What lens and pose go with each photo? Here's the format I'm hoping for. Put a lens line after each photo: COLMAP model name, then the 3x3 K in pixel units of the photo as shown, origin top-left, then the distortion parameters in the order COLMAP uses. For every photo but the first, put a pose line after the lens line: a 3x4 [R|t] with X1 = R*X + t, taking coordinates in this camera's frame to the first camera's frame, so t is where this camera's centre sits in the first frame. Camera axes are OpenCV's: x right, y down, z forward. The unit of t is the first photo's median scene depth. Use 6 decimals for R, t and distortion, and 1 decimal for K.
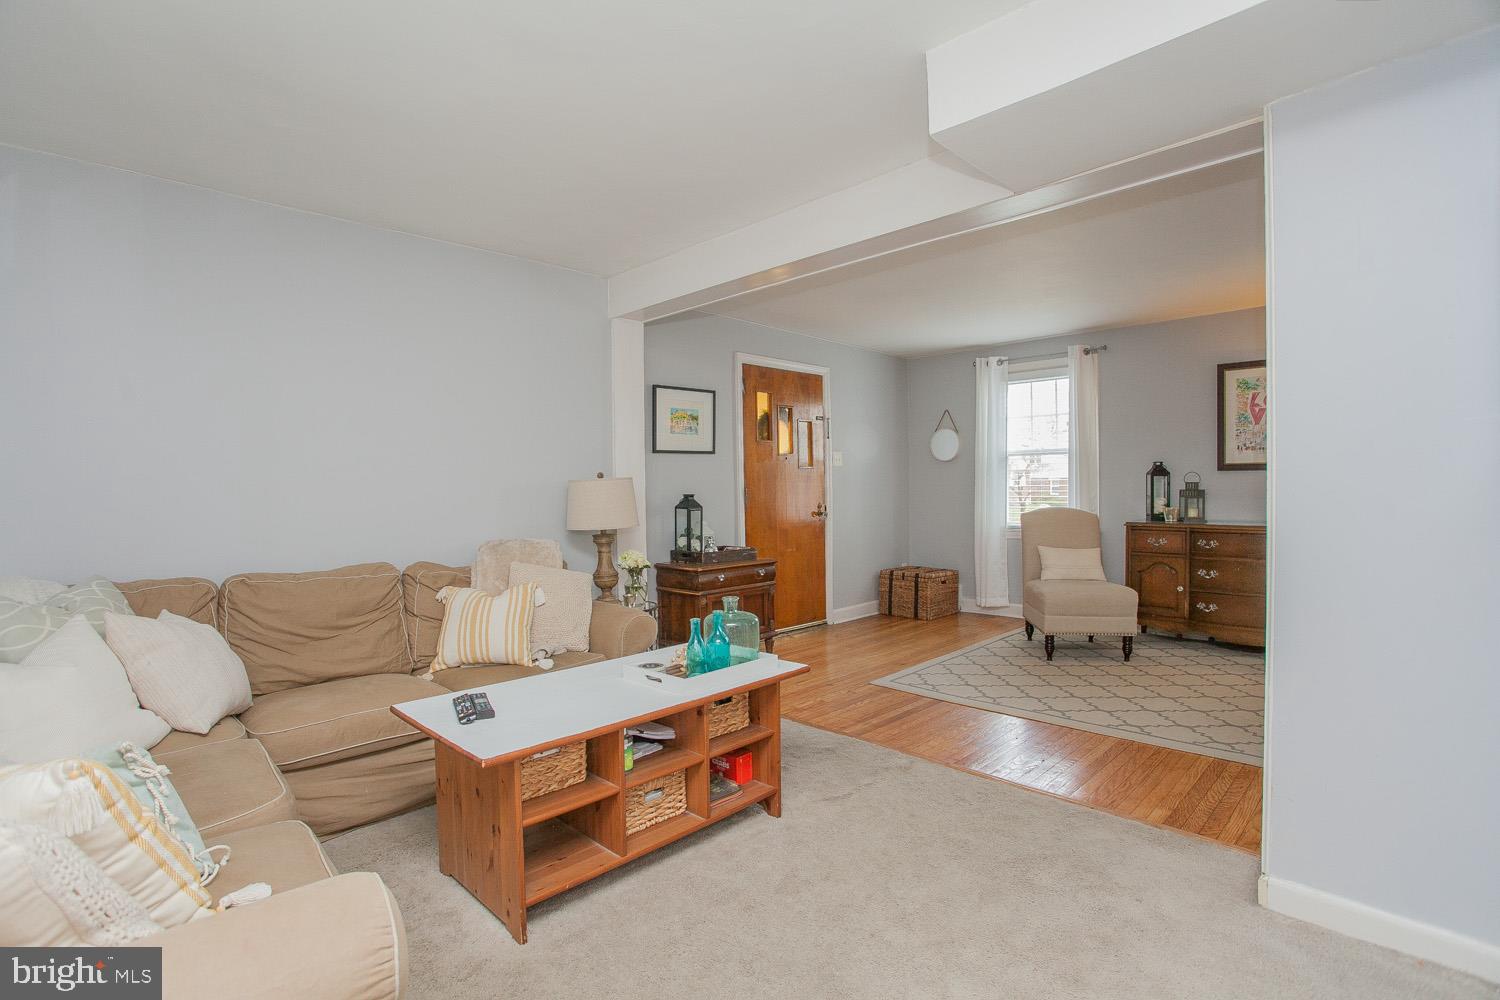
lens RADIAL K [[723.9, 0, 747.9], [0, 723.9, 499.2], [0, 0, 1]] dist [-0.045549, 0.013456]
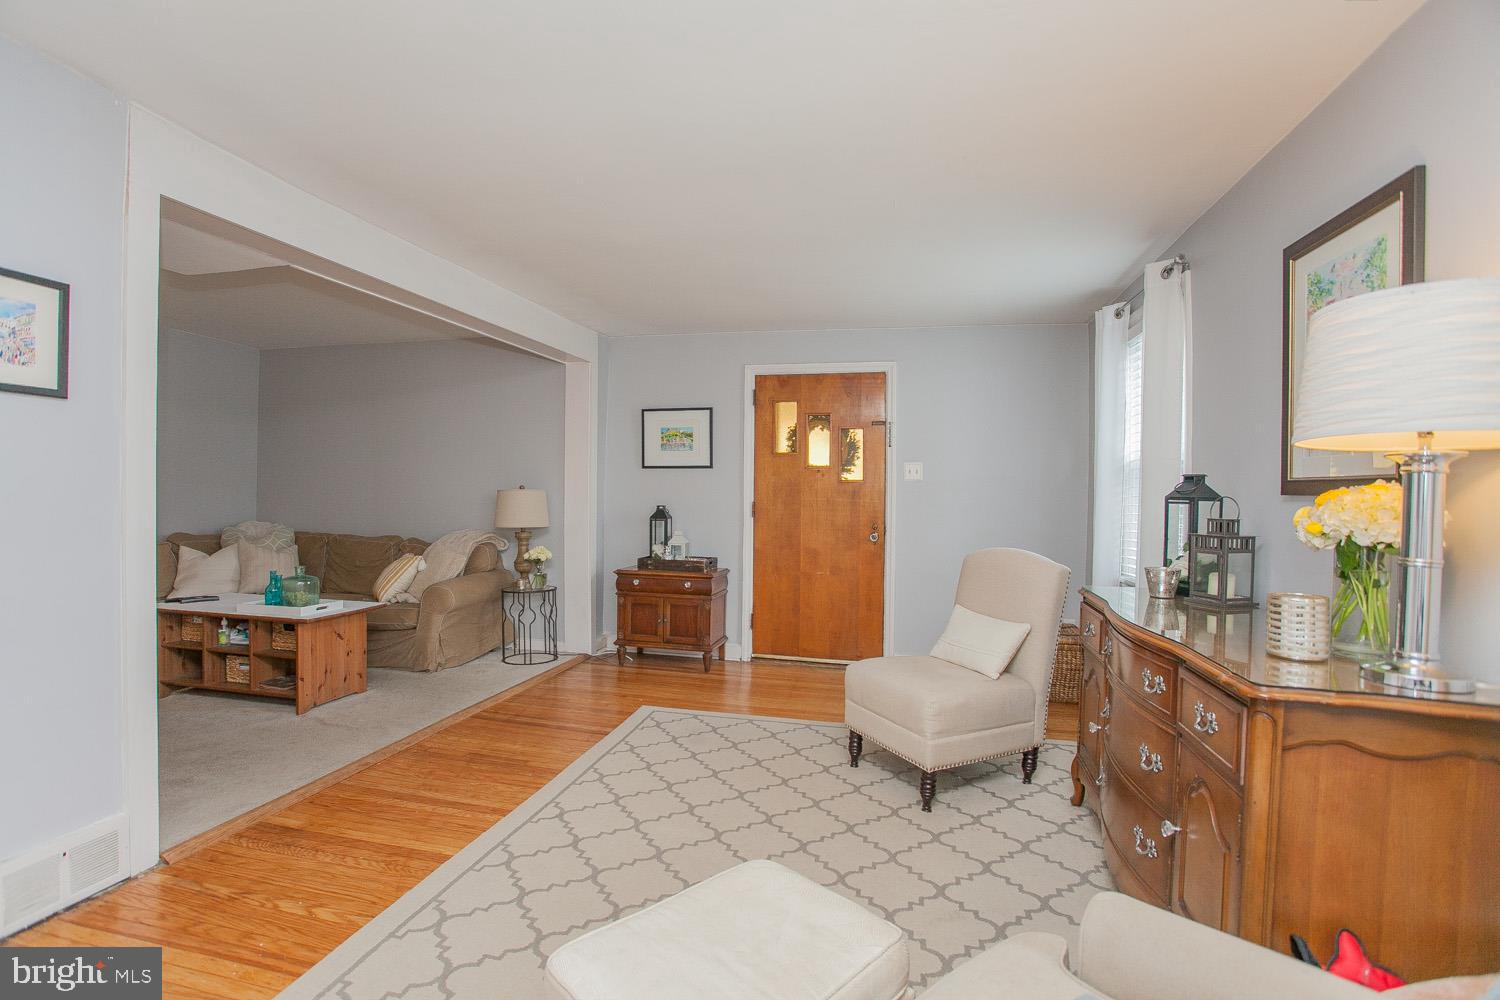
lens RADIAL K [[723.9, 0, 733.9], [0, 723.9, 501.2], [0, 0, 1]] dist [-0.045549, 0.013456]
pose [[0.505076, 0.030360, -0.862541, 0.868453], [-0.037798, 0.999200, 0.013037, -0.029785], [0.862247, 0.026018, 0.505819, 0.501458]]
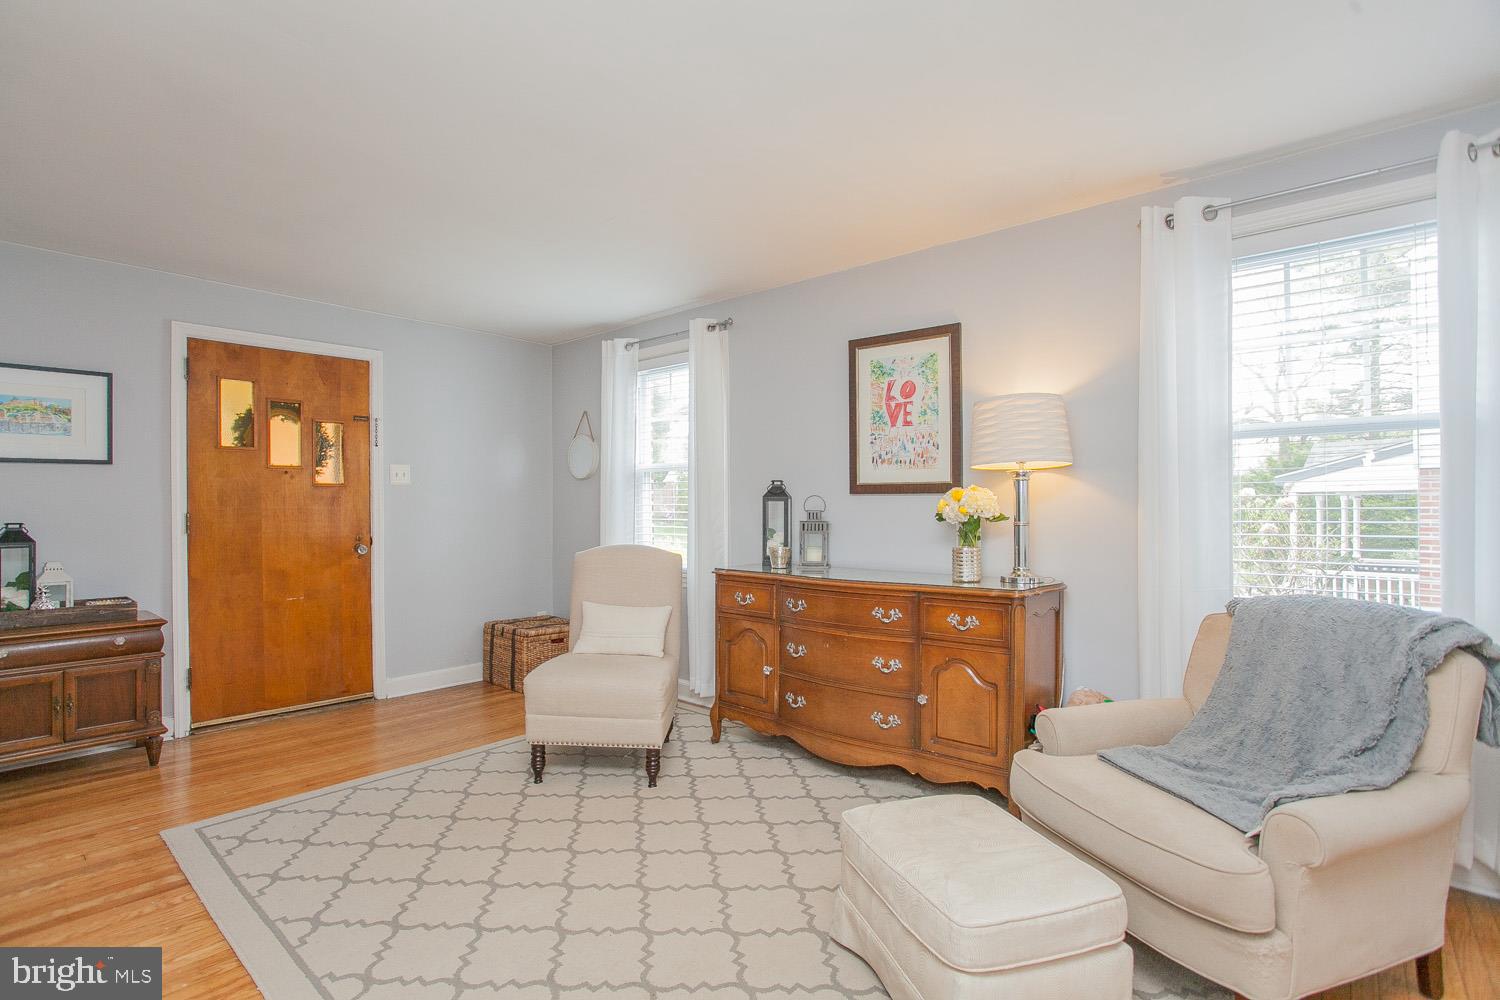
lens RADIAL K [[723.9, 0, 726.7], [0, 723.9, 500.7], [0, 0, 1]] dist [-0.045549, 0.013456]
pose [[0.999446, 0.008464, 0.032178, 0.522262], [-0.007731, 0.999709, -0.022834, -0.016789], [-0.032362, 0.022572, 0.999221, 0.306408]]
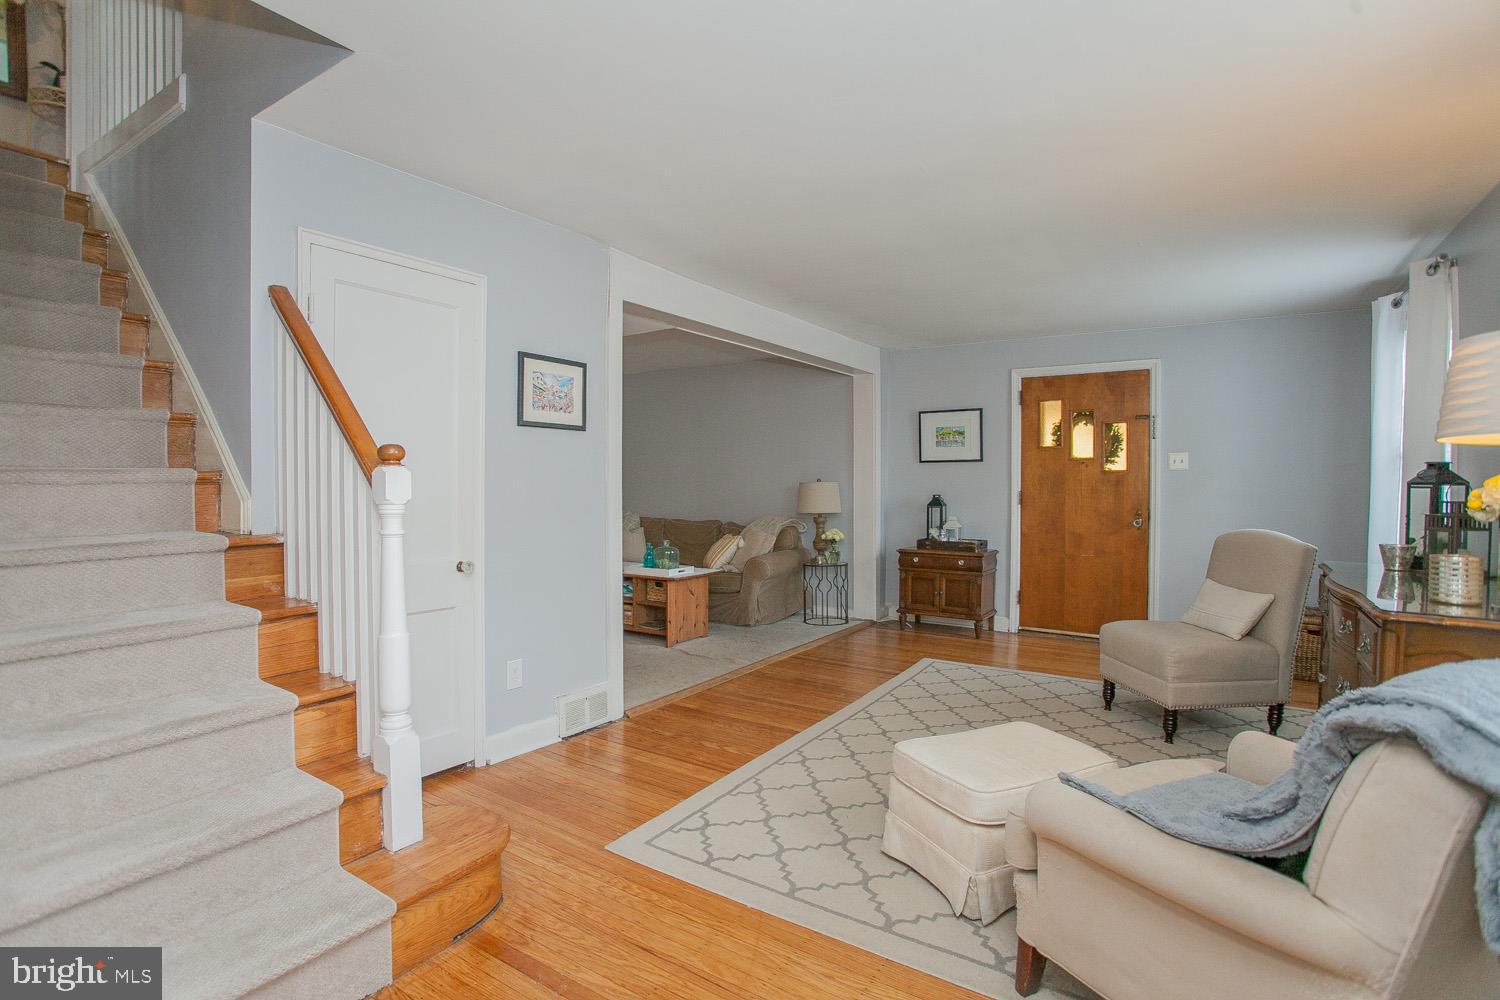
lens RADIAL K [[723.9, 0, 749.5], [0, 723.9, 502.0], [0, 0, 1]] dist [-0.045549, 0.013456]
pose [[0.192748, 0.039428, -0.980456, 1.038505], [-0.025732, 0.999052, 0.035117, -0.028042], [0.980911, 0.018460, 0.193580, 0.399240]]
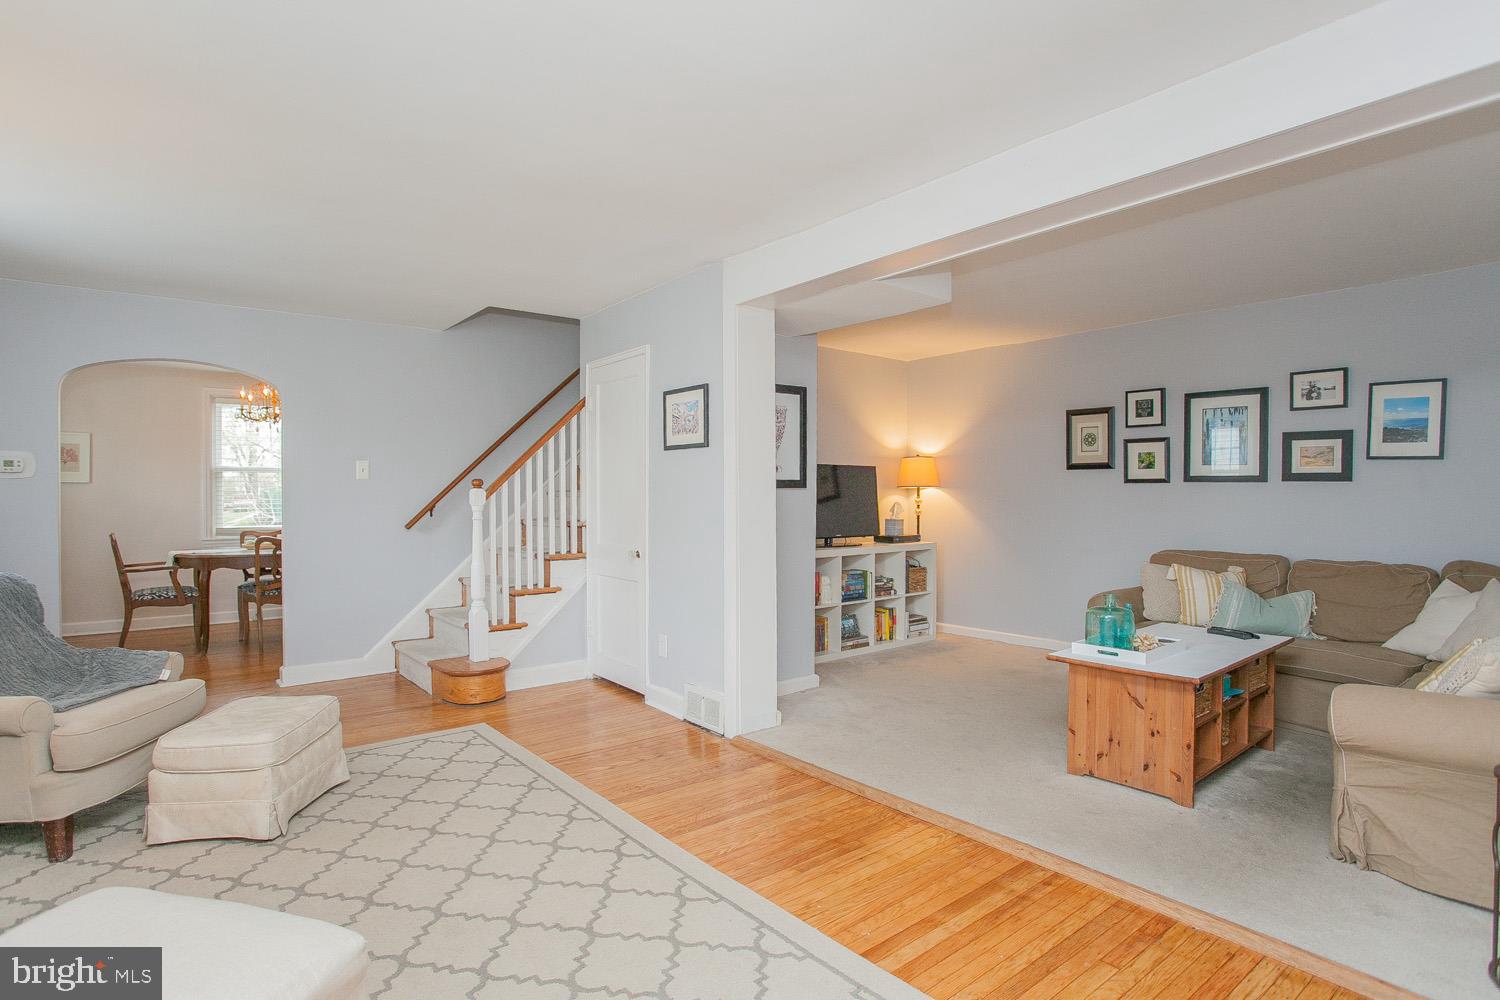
lens RADIAL K [[787.7, 0, 746.9], [0, 787.7, 508.3], [0, 0, 1]] dist [-0.020349, 0.000916]
pose [[-0.992844, 0.013293, 0.118674, 0.210807], [0.017627, 0.999213, 0.035543, -0.032619], [-0.118109, 0.037380, -0.992297, 1.156997]]
